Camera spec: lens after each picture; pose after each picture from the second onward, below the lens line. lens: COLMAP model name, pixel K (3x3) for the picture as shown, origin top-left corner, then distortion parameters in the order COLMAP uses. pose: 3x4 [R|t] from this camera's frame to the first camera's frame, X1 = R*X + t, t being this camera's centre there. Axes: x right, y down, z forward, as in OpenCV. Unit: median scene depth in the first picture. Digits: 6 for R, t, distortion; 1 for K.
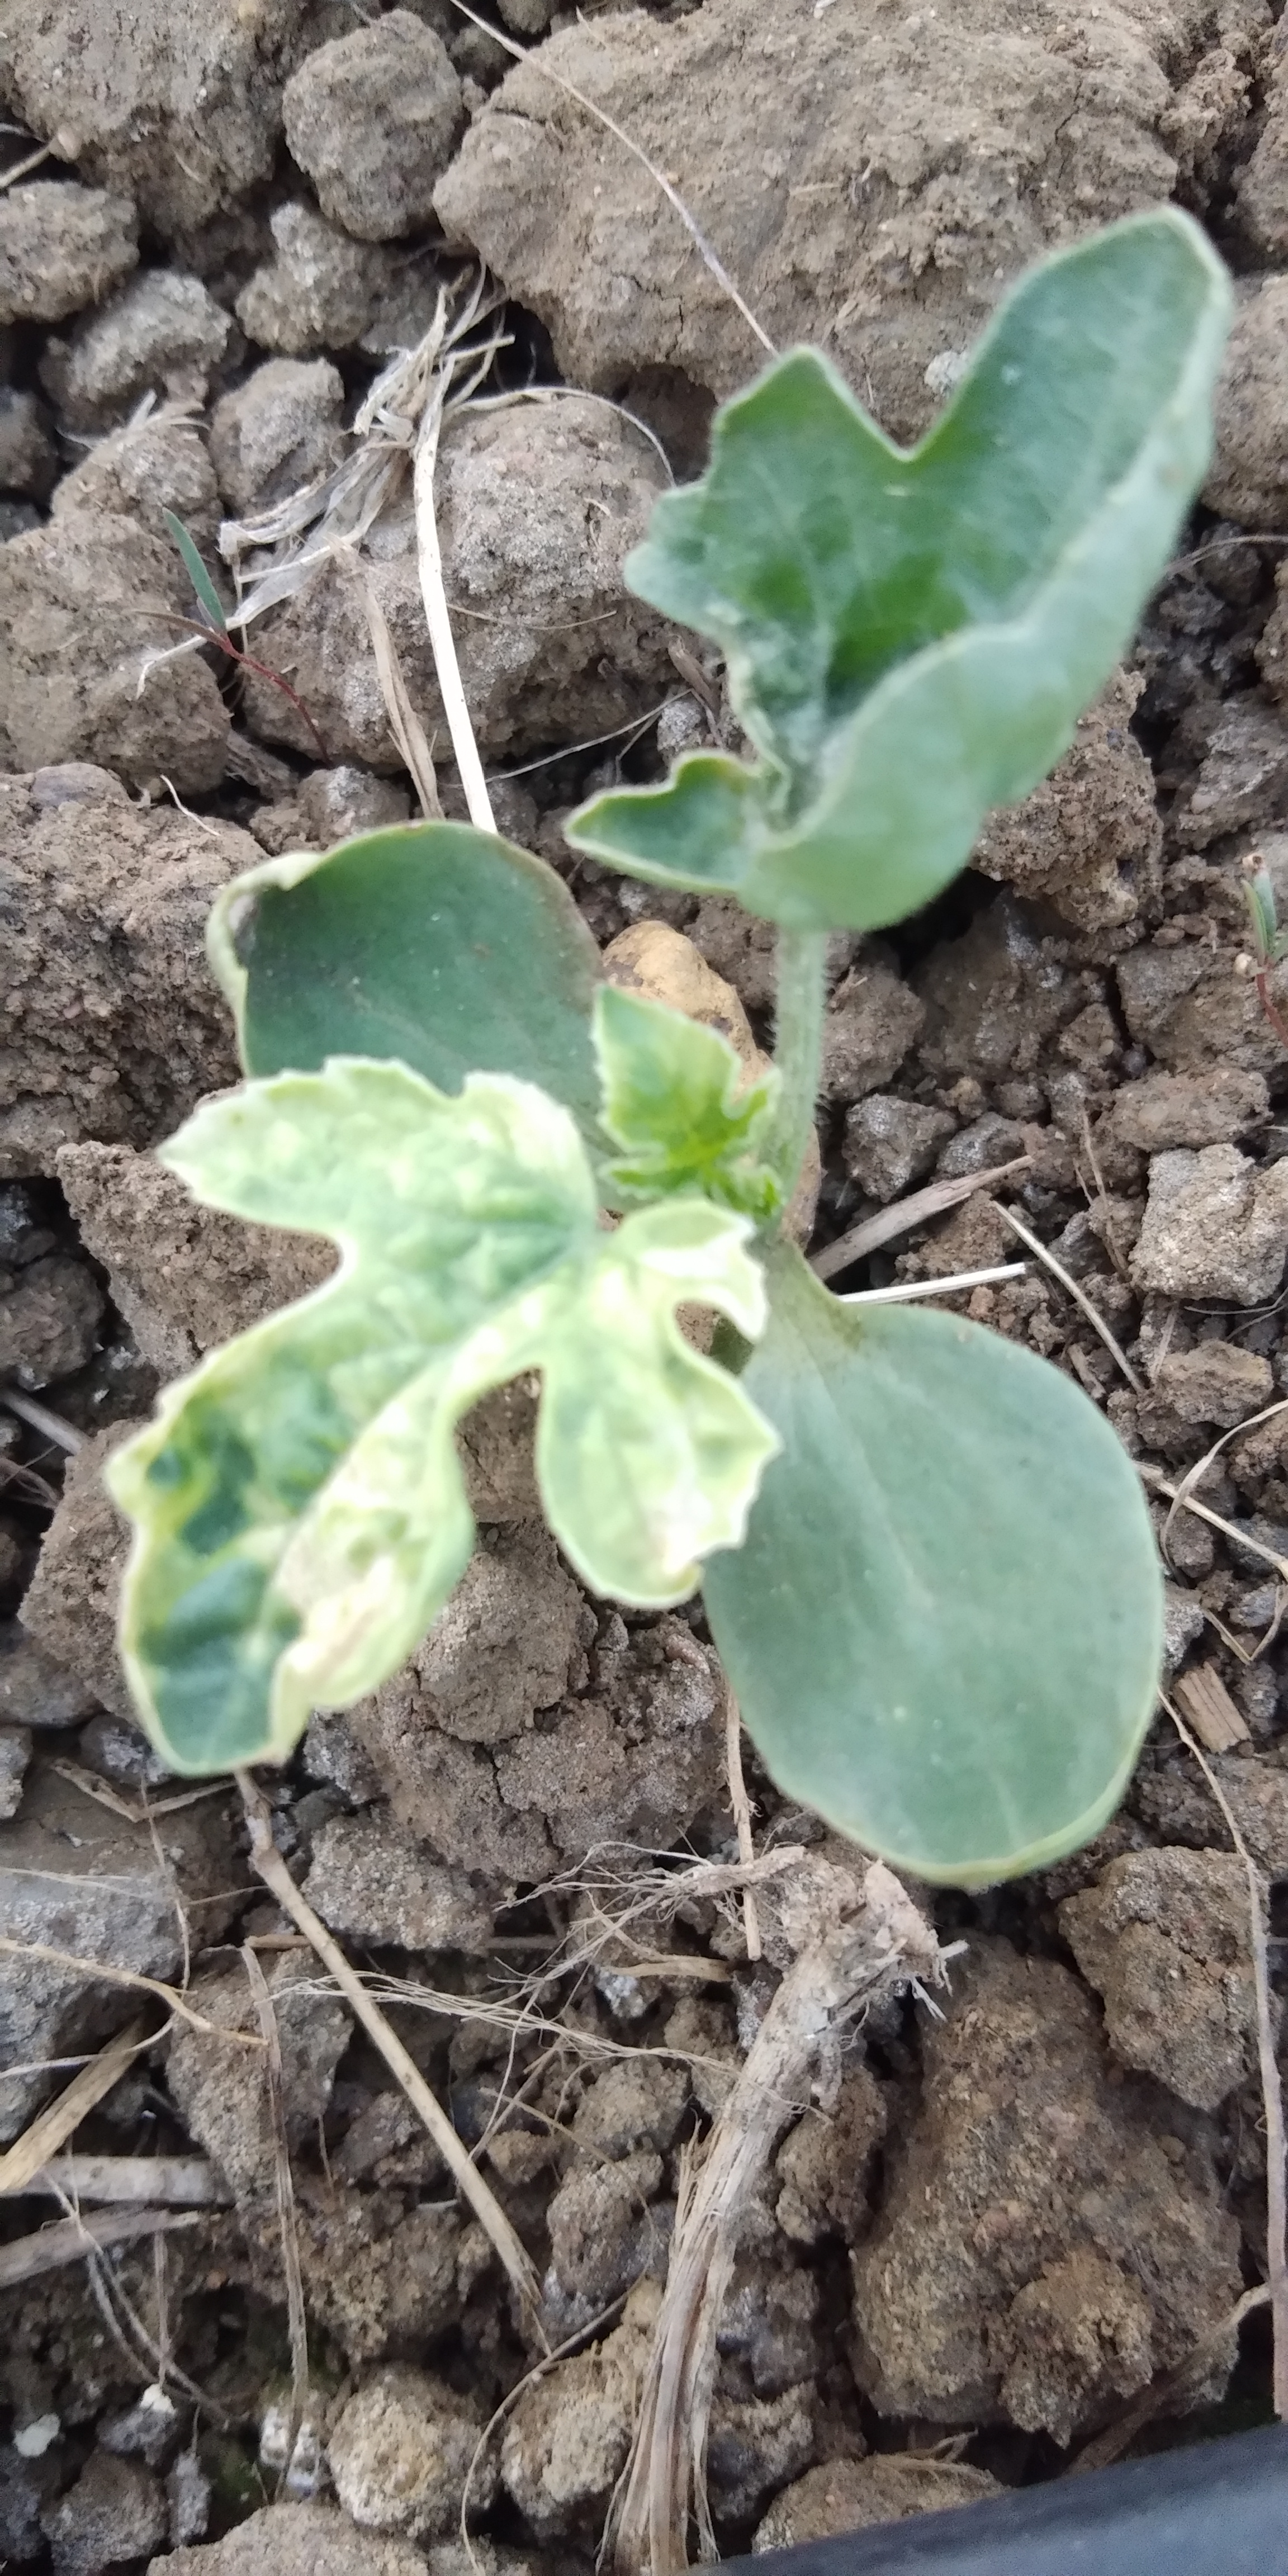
lens RADIAL K [[2082.6, 0, 634.8], [0, 2082.6, 1289.8], [0, 0, 1]] dist [-0.006090, -0.099910]
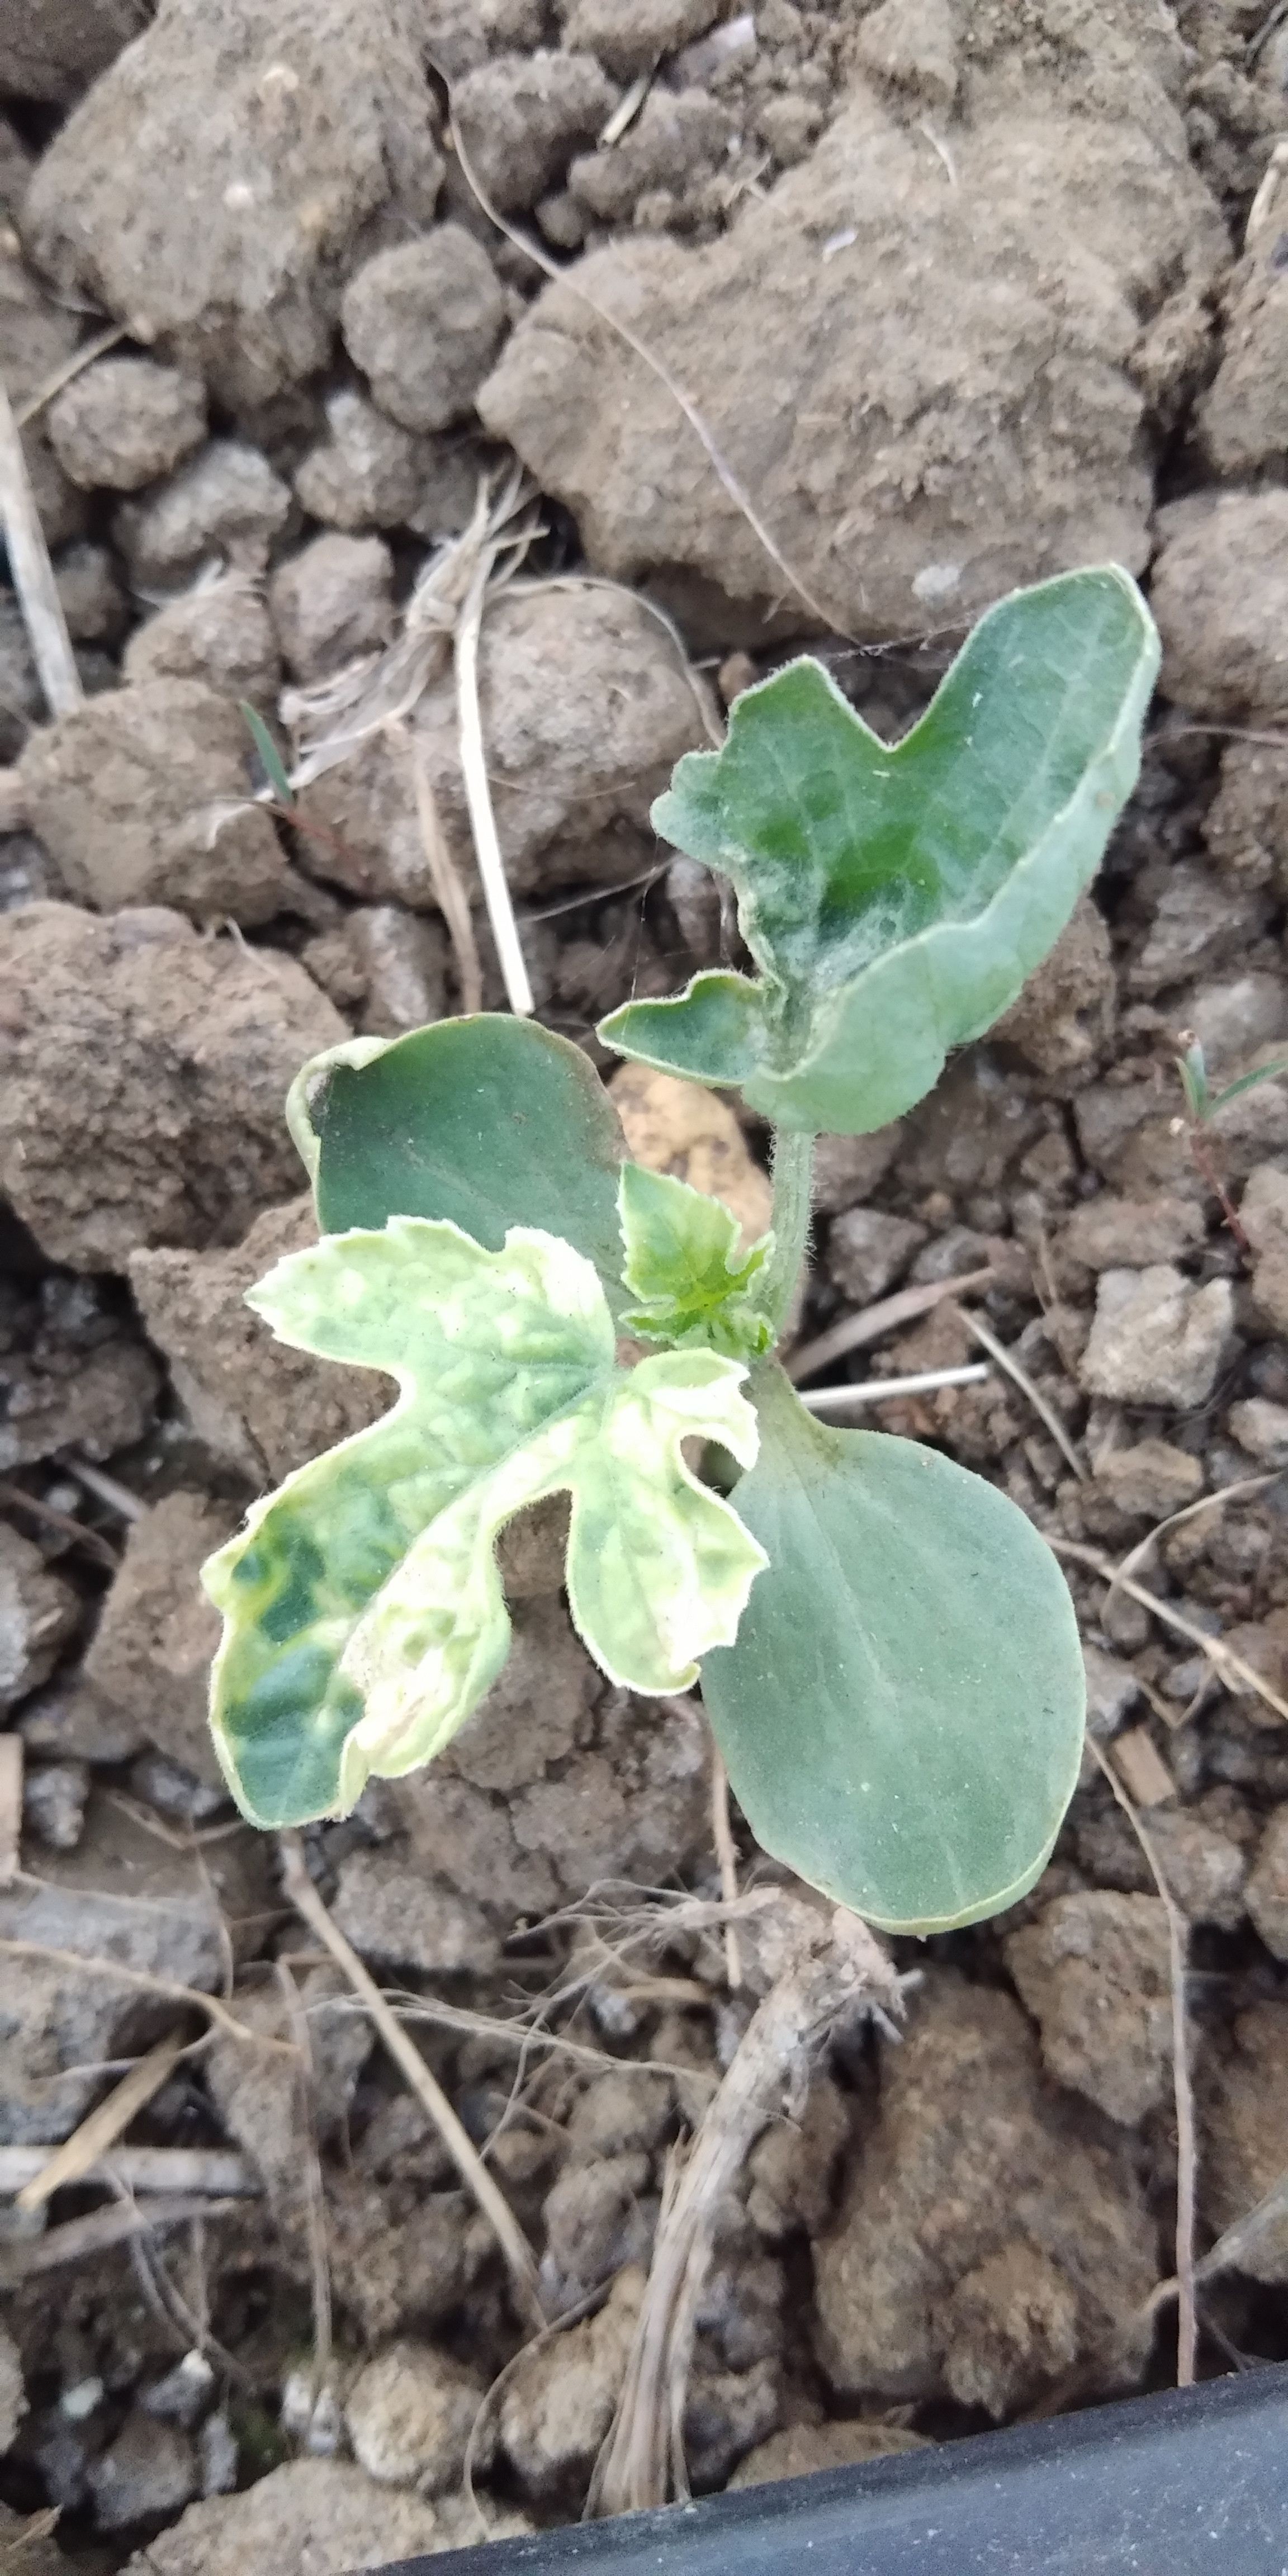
lens RADIAL K [[2082.6, 0, 634.0], [0, 2082.6, 1283.3], [0, 0, 1]] dist [-0.006090, -0.099910]
pose [[0.999756, 0.020236, 0.008877, -0.014188], [-0.020221, 0.999794, -0.001775, -0.054737], [-0.008911, 0.001595, 0.999959, -0.128393]]
